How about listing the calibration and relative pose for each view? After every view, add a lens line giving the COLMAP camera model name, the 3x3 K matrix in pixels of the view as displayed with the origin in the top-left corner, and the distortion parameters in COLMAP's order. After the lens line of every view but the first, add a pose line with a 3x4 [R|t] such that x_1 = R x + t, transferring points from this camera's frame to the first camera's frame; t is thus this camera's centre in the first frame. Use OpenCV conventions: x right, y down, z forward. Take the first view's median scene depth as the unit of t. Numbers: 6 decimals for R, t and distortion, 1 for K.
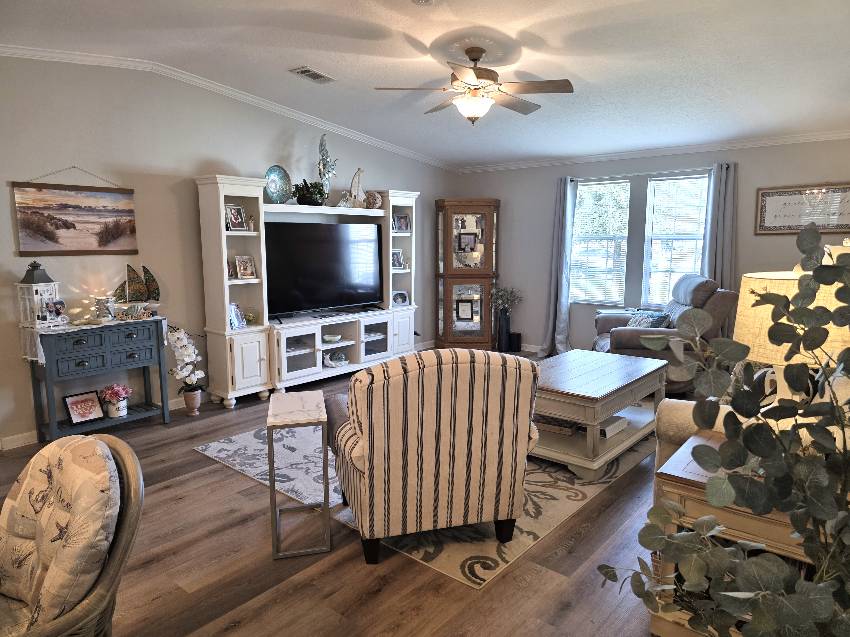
lens RADIAL K [[569.9, 0, 426.5], [0, 569.9, 315.6], [0, 0, 1]] dist [0.069304, -0.063954]
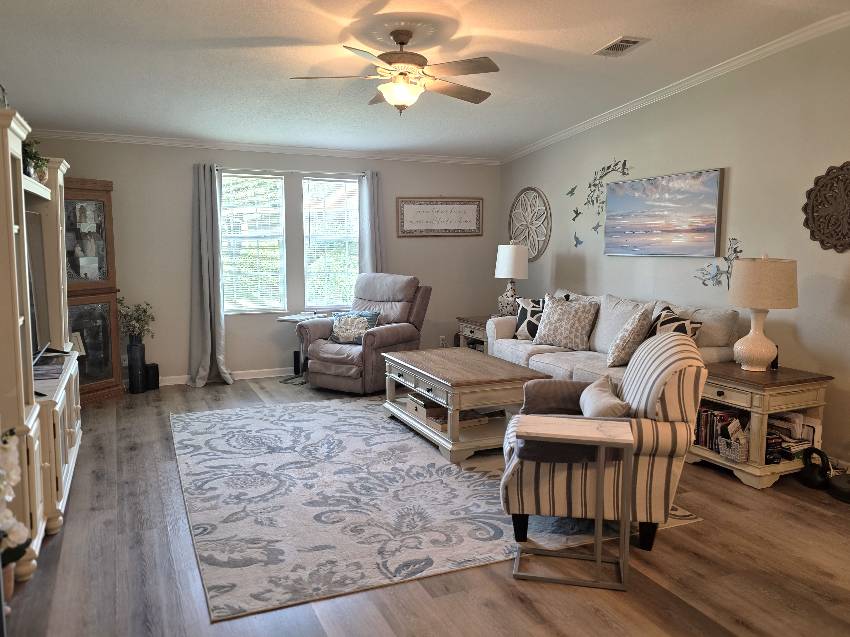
lens RADIAL K [[684.9, 0, 425.0], [0, 684.9, 318.5], [0, 0, 1]] dist [0.011438, 0.002614]
pose [[0.434930, -0.101732, 0.894699, -0.643181], [0.115844, 0.991662, 0.056444, -0.050549], [-0.892981, 0.079096, 0.443089, 0.371352]]
